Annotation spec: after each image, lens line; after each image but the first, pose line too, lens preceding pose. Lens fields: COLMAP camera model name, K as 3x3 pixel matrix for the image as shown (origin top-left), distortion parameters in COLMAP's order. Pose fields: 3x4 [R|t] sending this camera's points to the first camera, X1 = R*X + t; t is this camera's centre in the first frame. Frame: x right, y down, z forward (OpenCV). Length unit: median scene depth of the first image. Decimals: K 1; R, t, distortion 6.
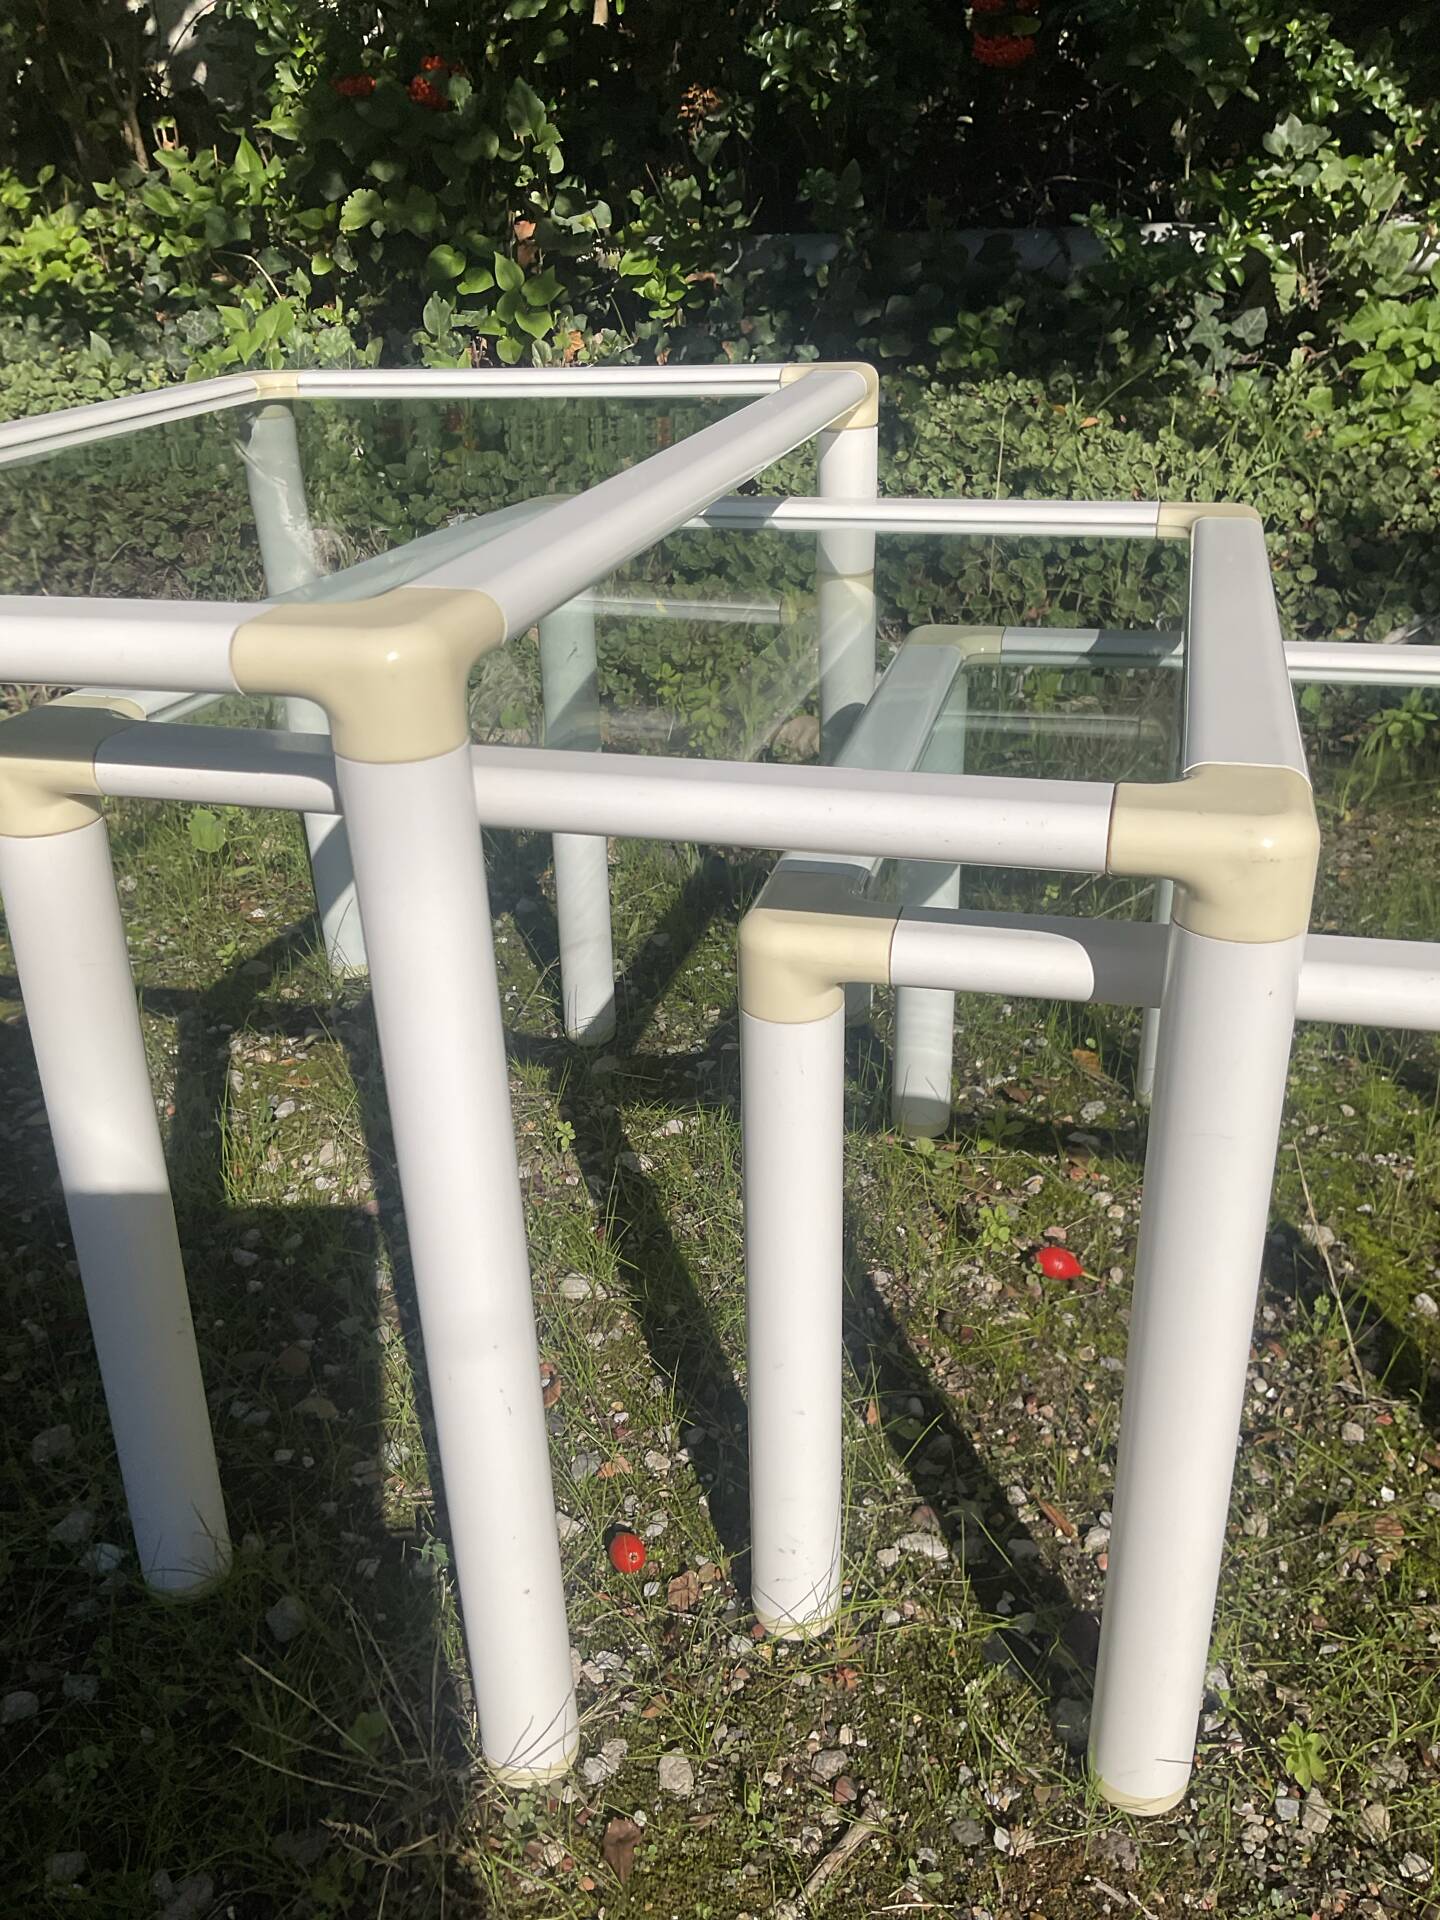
lens RADIAL K [[1611.8, 0, 702.8], [0, 1611.8, 935.4], [0, 0, 1]] dist [0.051034, -0.099932]
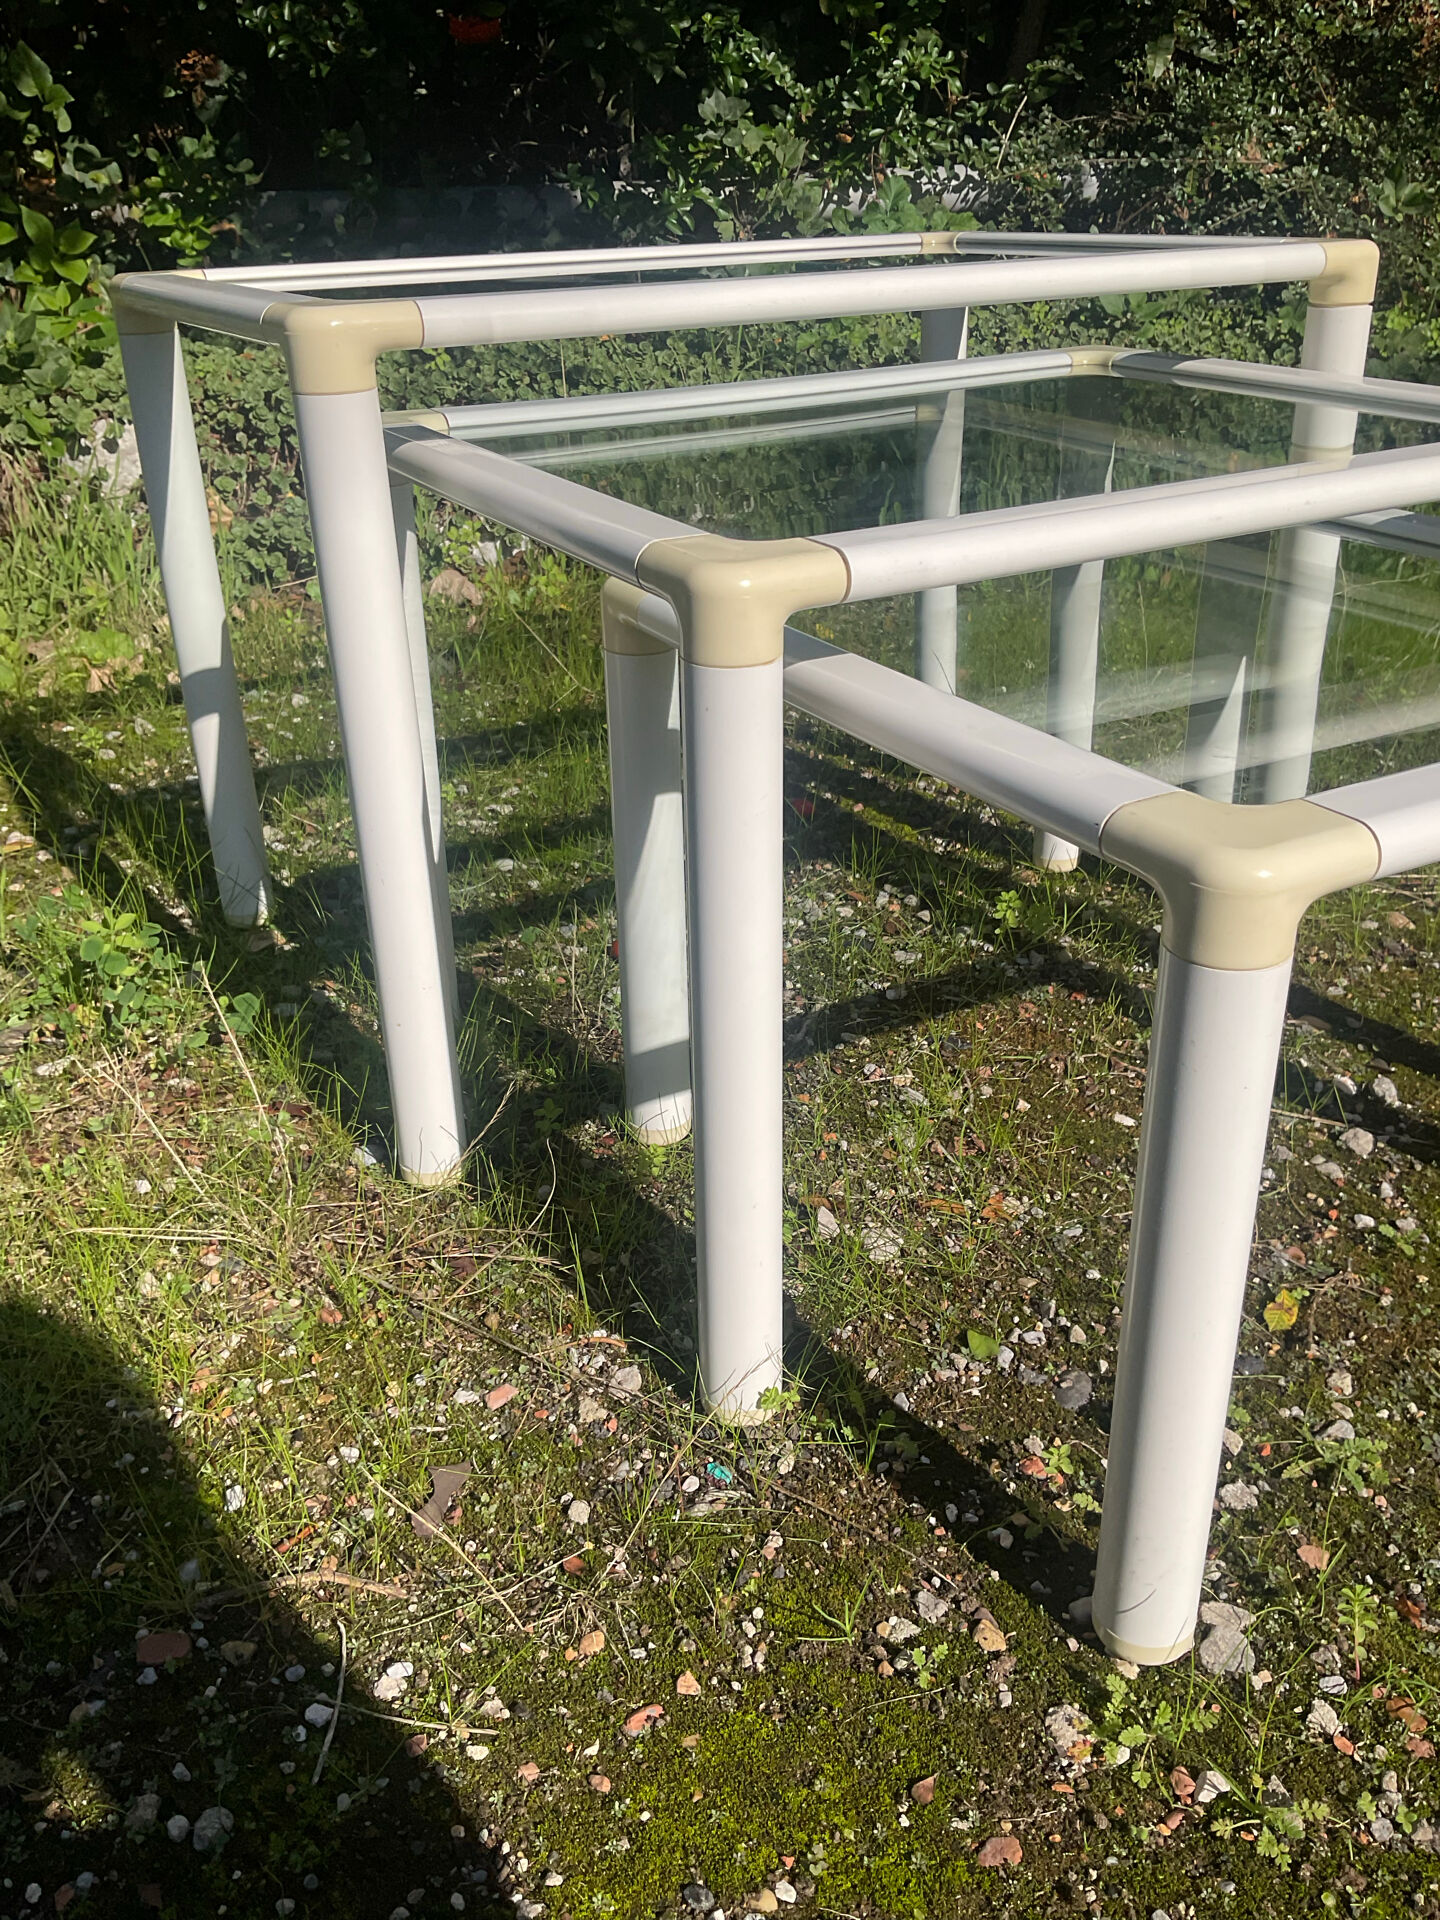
lens RADIAL K [[1611.8, 0, 722.4], [0, 1611.8, 943.5], [0, 0, 1]] dist [0.051034, -0.099932]
pose [[0.930620, -0.149607, 0.334014, -0.143145], [0.147027, 0.988577, 0.033149, 0.098720], [-0.335157, 0.018259, 0.941985, -0.158814]]
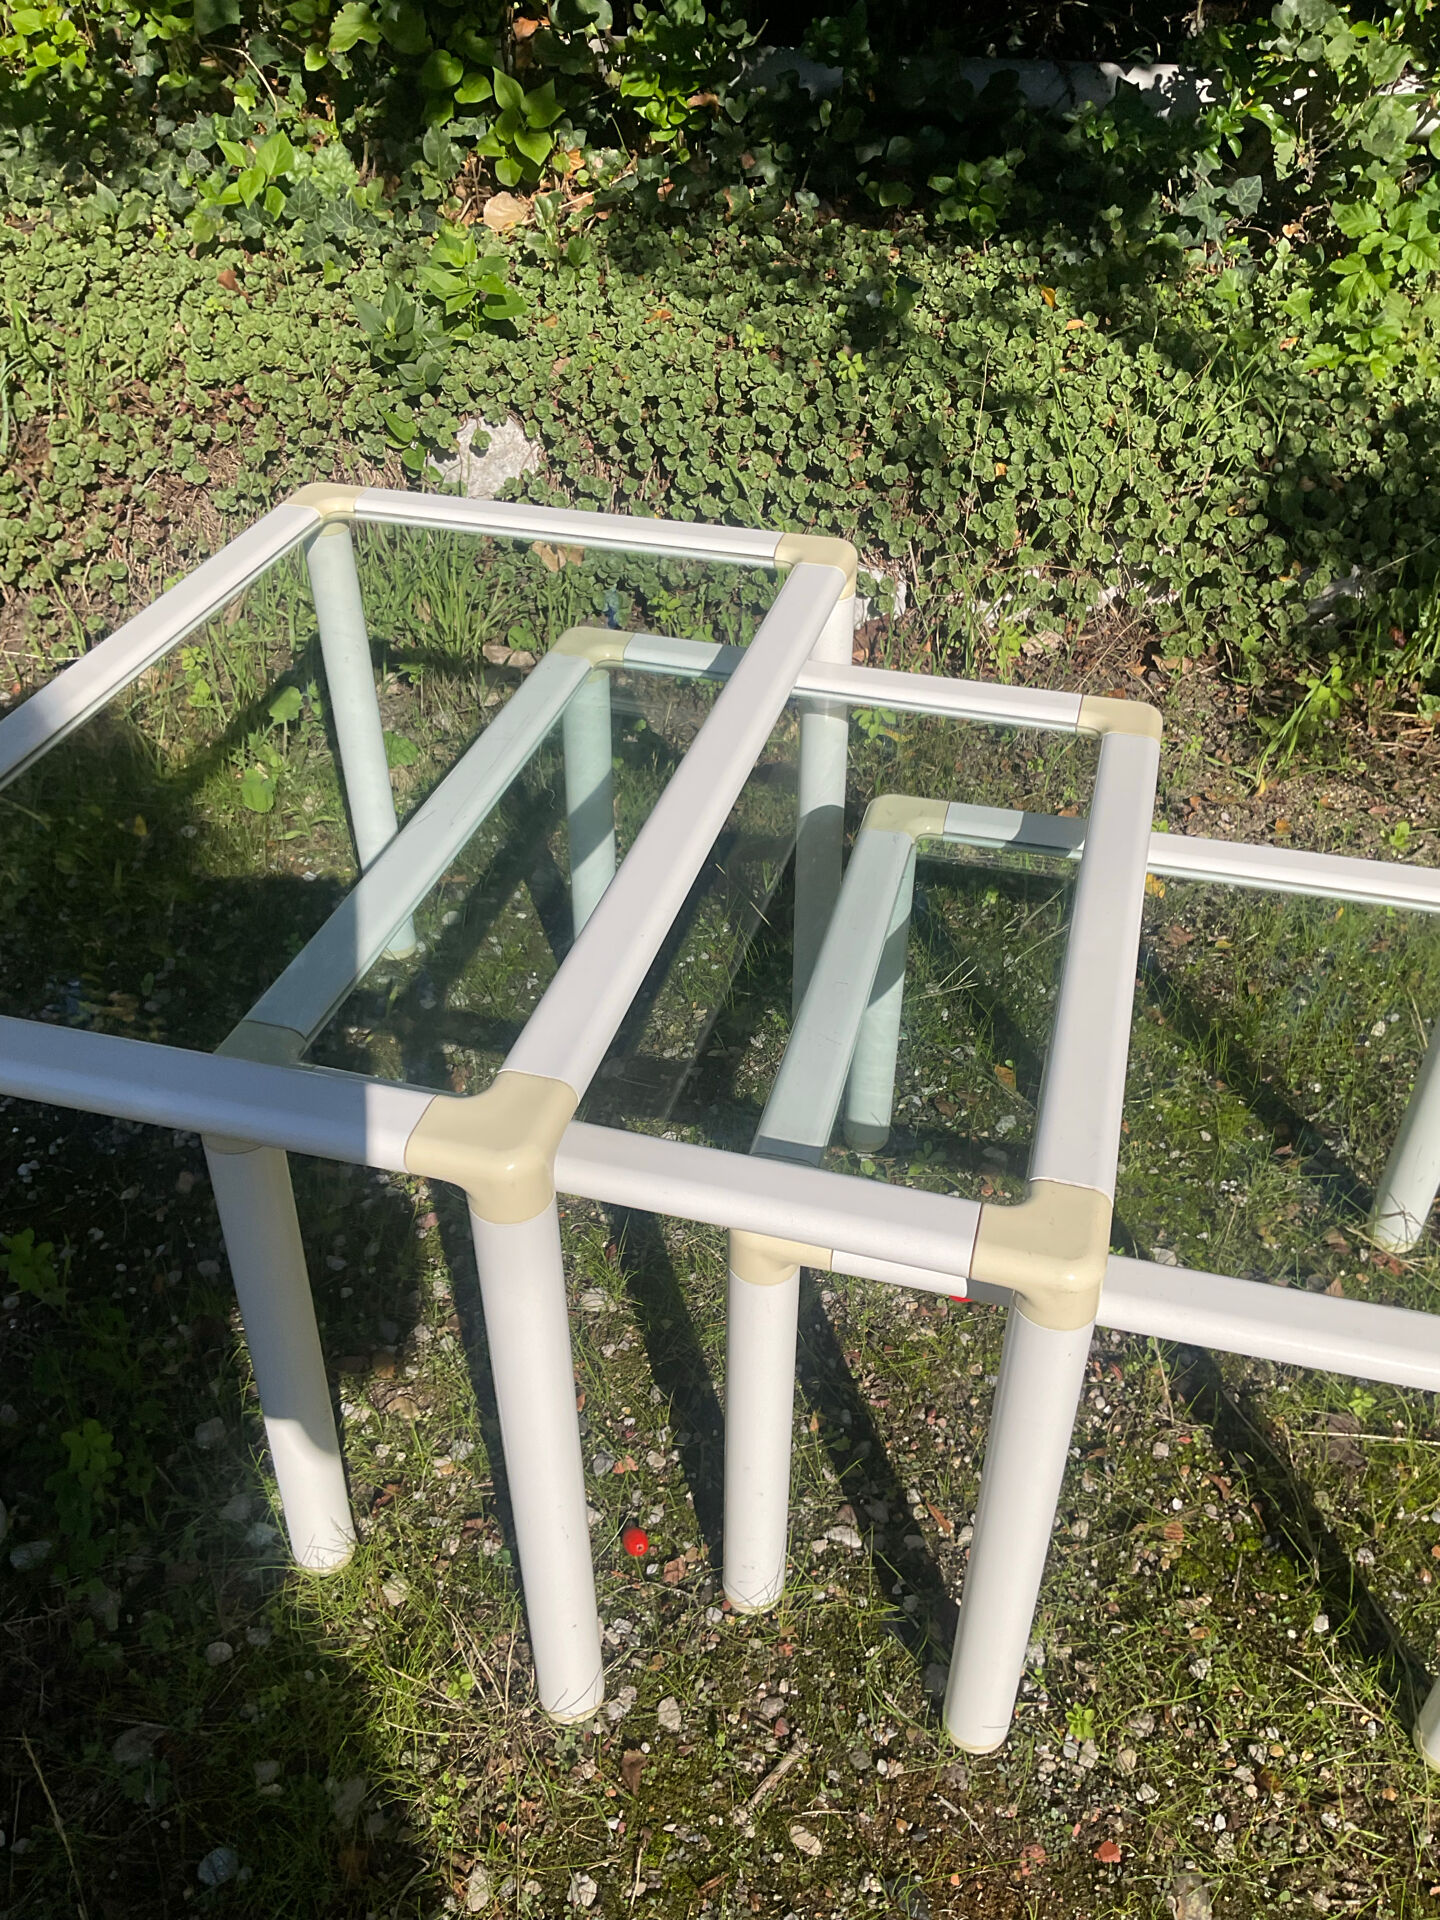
lens RADIAL K [[1611.8, 0, 711.6], [0, 1611.8, 937.1], [0, 0, 1]] dist [0.051034, -0.099932]
pose [[0.999364, 0.025614, 0.024818, -0.008359], [-0.030159, 0.978364, 0.204681, -0.124700], [-0.019038, -0.205300, 0.978514, -0.080865]]
